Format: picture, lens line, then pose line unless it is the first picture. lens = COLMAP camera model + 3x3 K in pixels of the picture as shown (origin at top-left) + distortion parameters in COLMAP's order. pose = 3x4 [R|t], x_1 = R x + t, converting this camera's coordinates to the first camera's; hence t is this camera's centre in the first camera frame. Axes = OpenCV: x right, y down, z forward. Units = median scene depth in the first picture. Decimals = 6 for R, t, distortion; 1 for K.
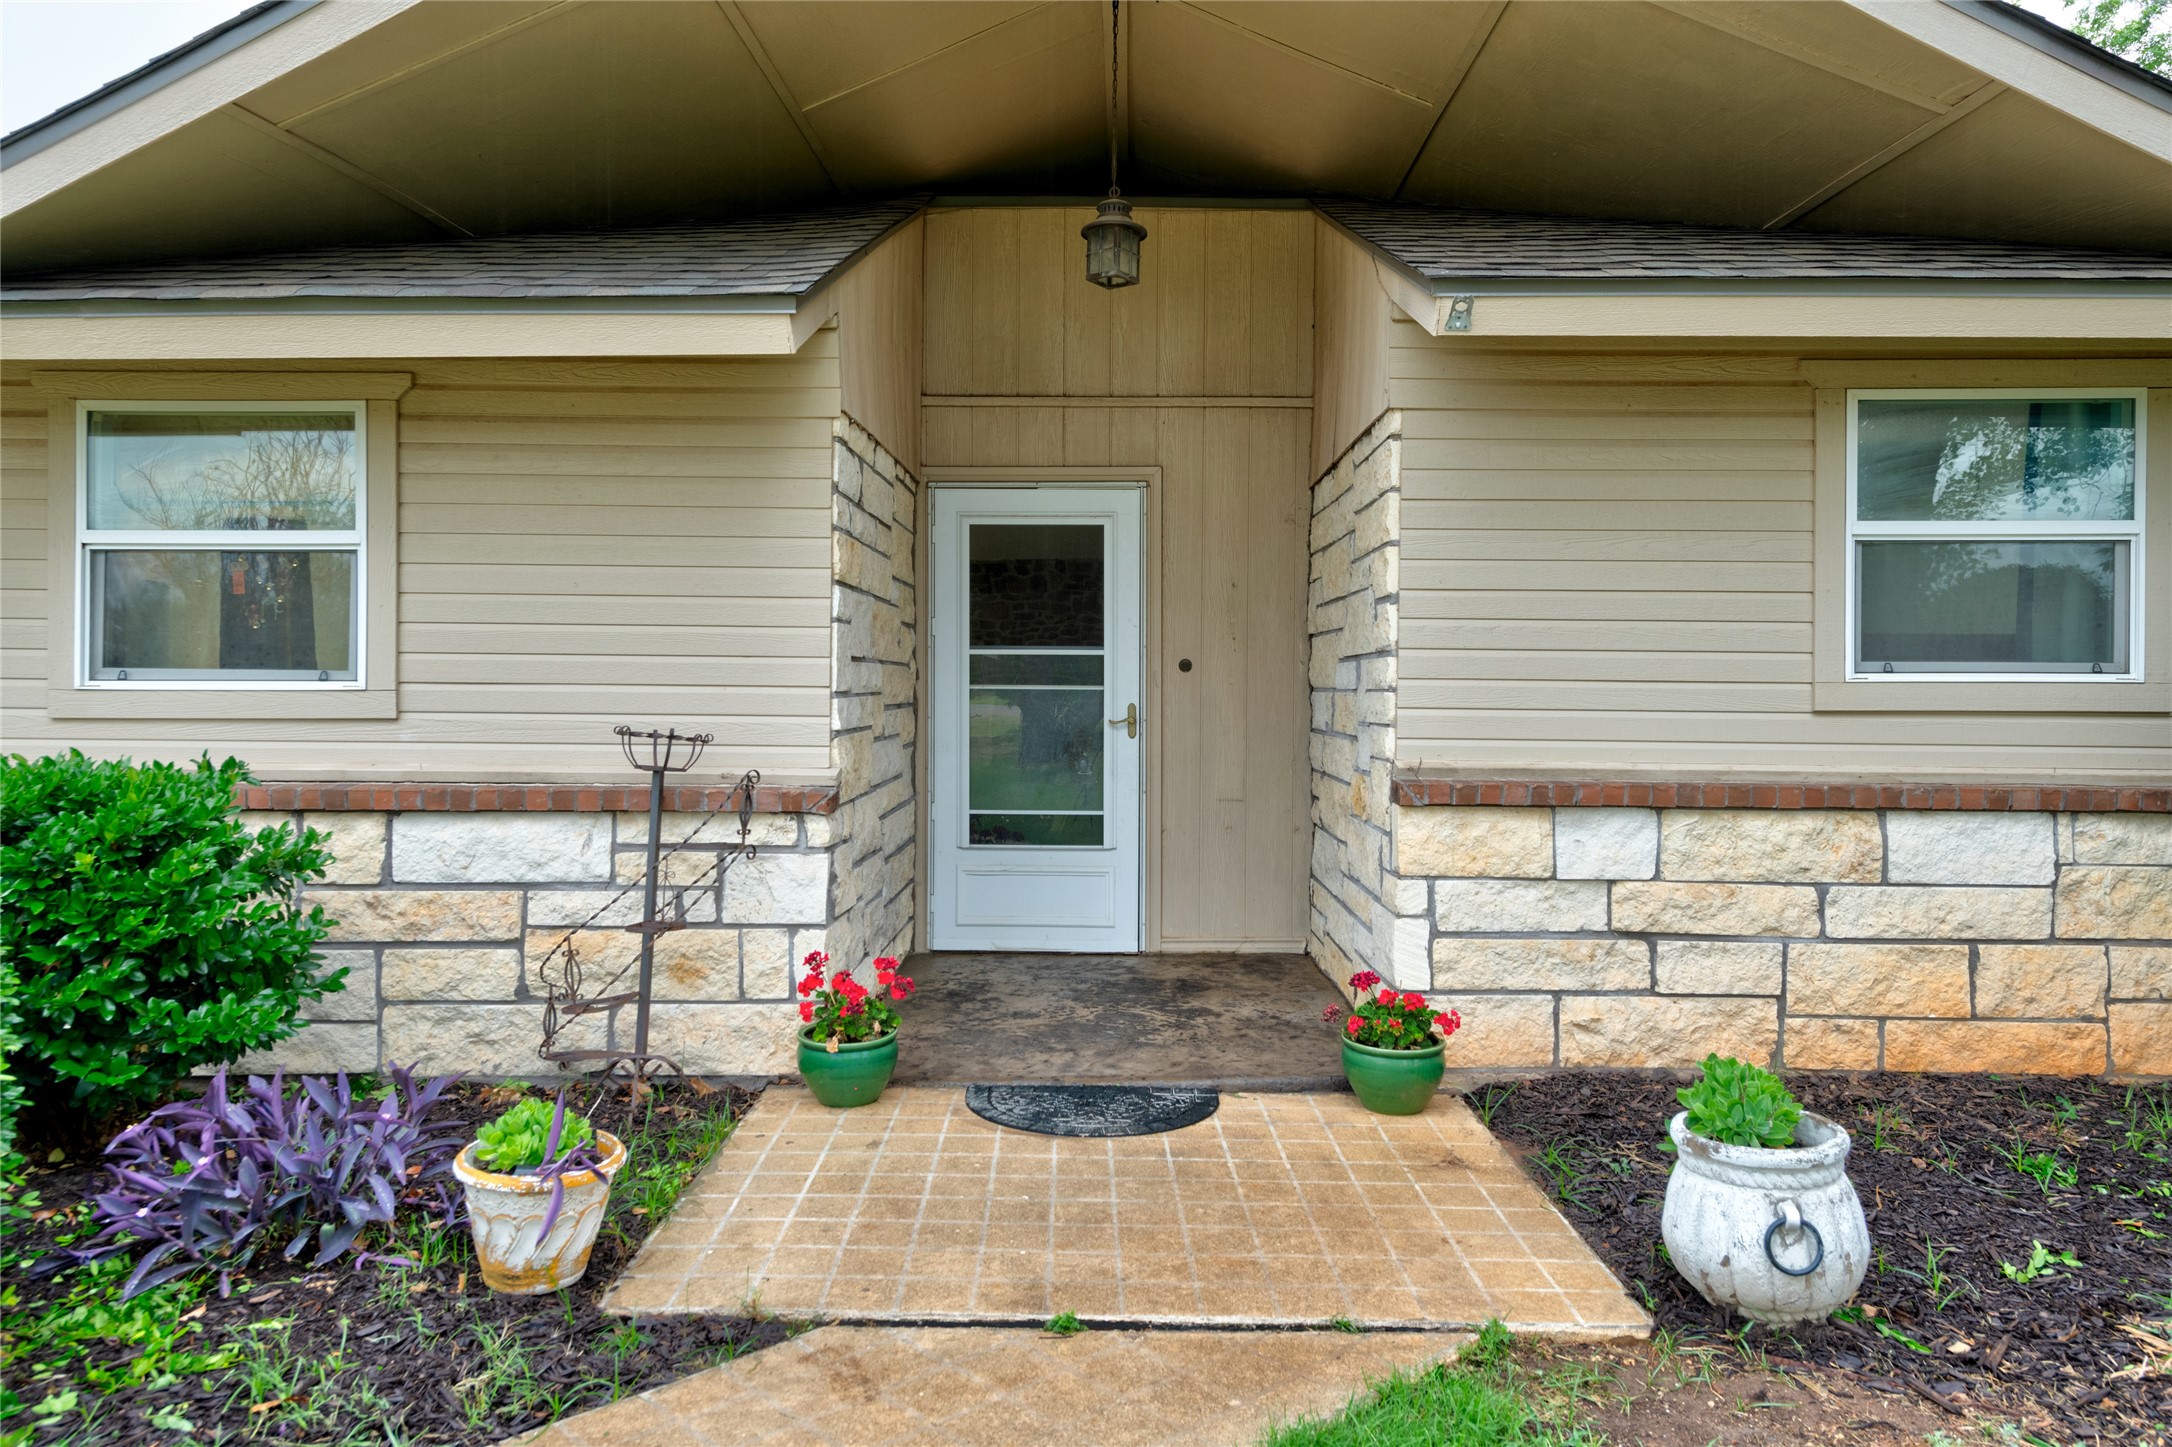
lens RADIAL K [[1444.7, 0, 1092.3], [0, 1444.7, 694.9], [0, 0, 1]] dist [0.038643, 0.000002]
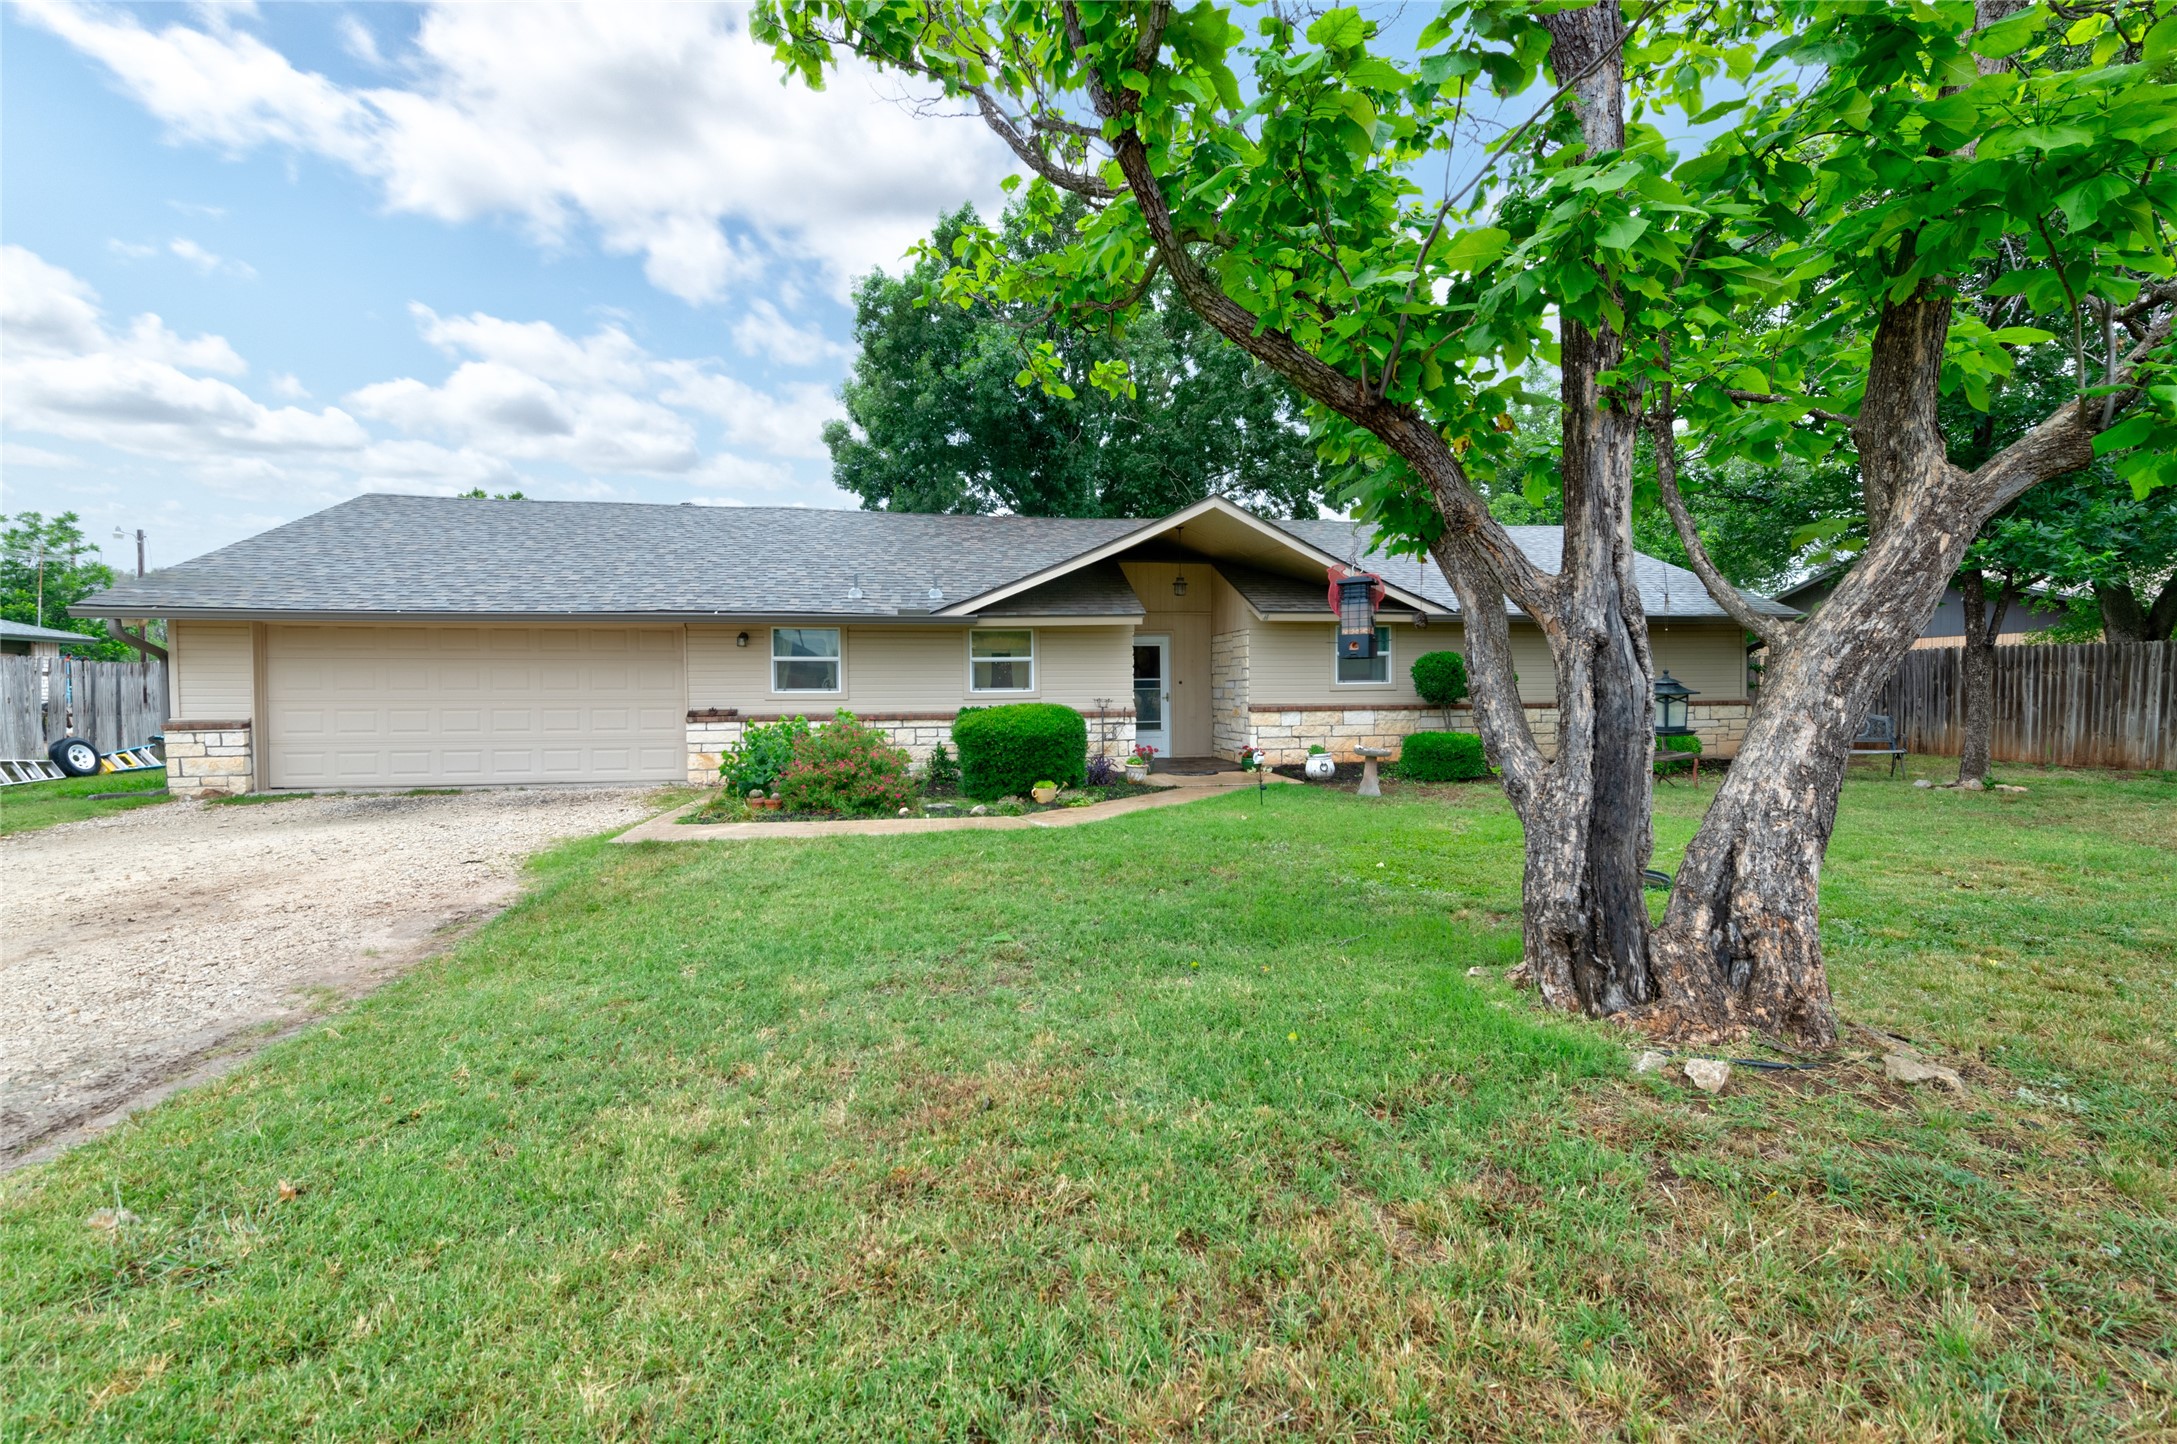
lens RADIAL K [[944.4, 0, 1088.5], [0, 944.4, 722.0], [0, 0, 1]] dist [-0.000091, -0.000007]
pose [[0.982854, -0.022769, 0.182975, -0.890458], [0.017209, 0.999342, 0.031918, 0.001004], [-0.183582, -0.028222, 0.982599, -1.983289]]
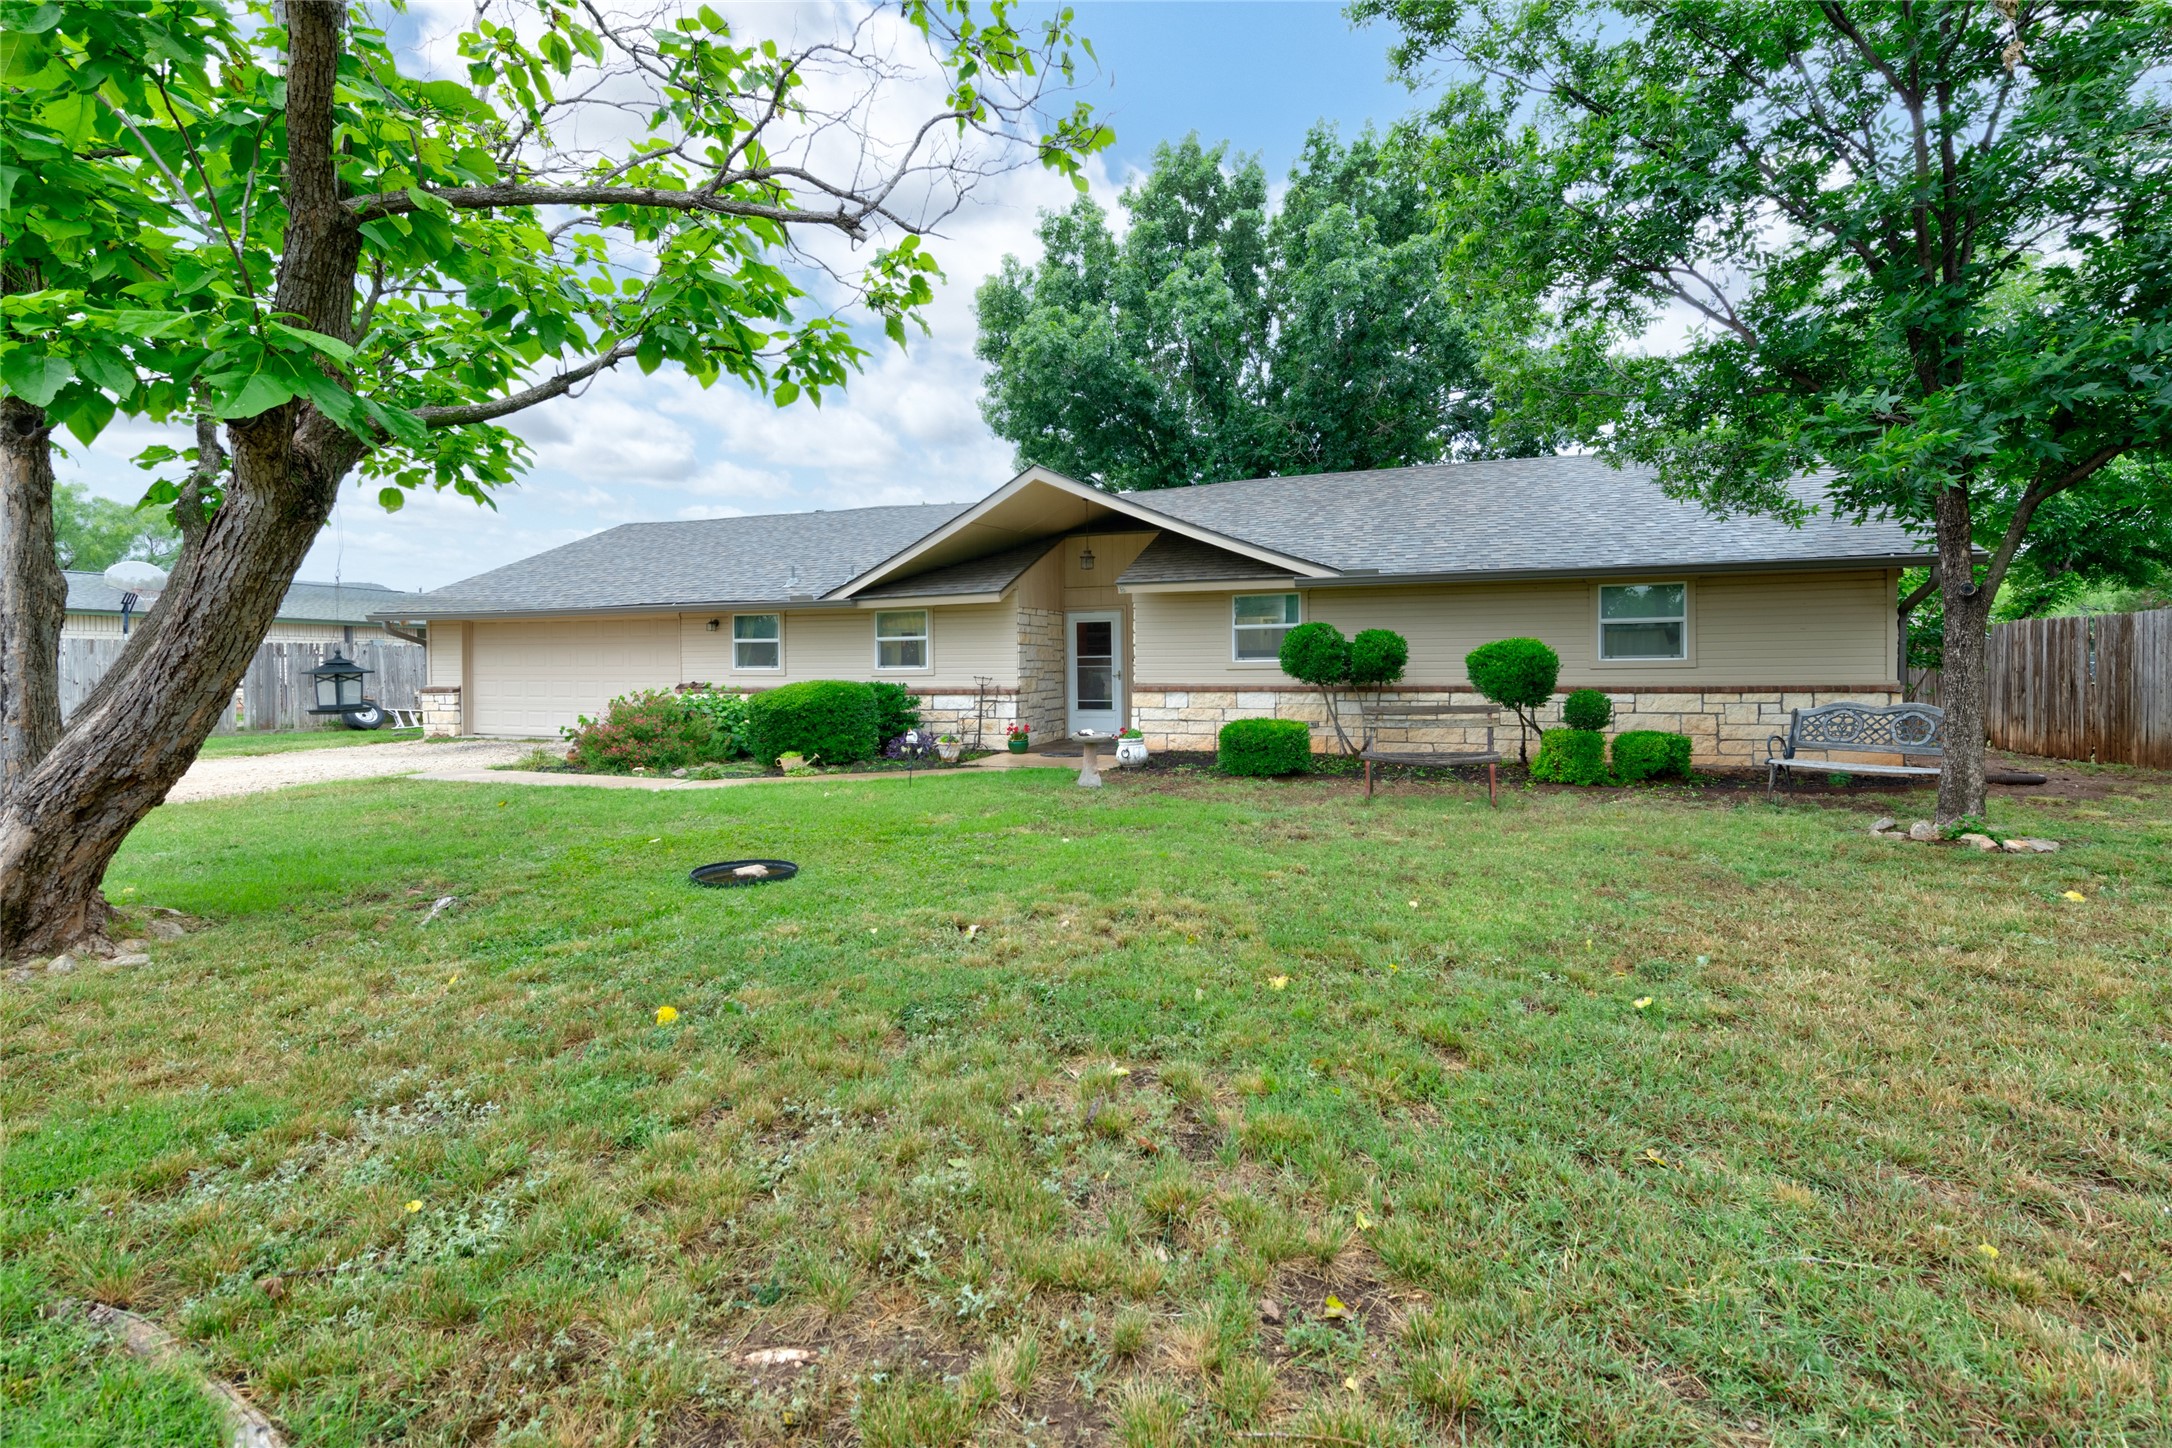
lens RADIAL K [[942.3, 0, 1086.0], [0, 942.3, 724.0], [0, 0, 1]] dist [-0.000091, -0.000007]
pose [[0.941606, 0.005064, -0.336678, 1.059064], [0.012516, 0.998669, 0.050026, 0.028780], [0.336484, -0.051319, 0.940290, -1.788675]]
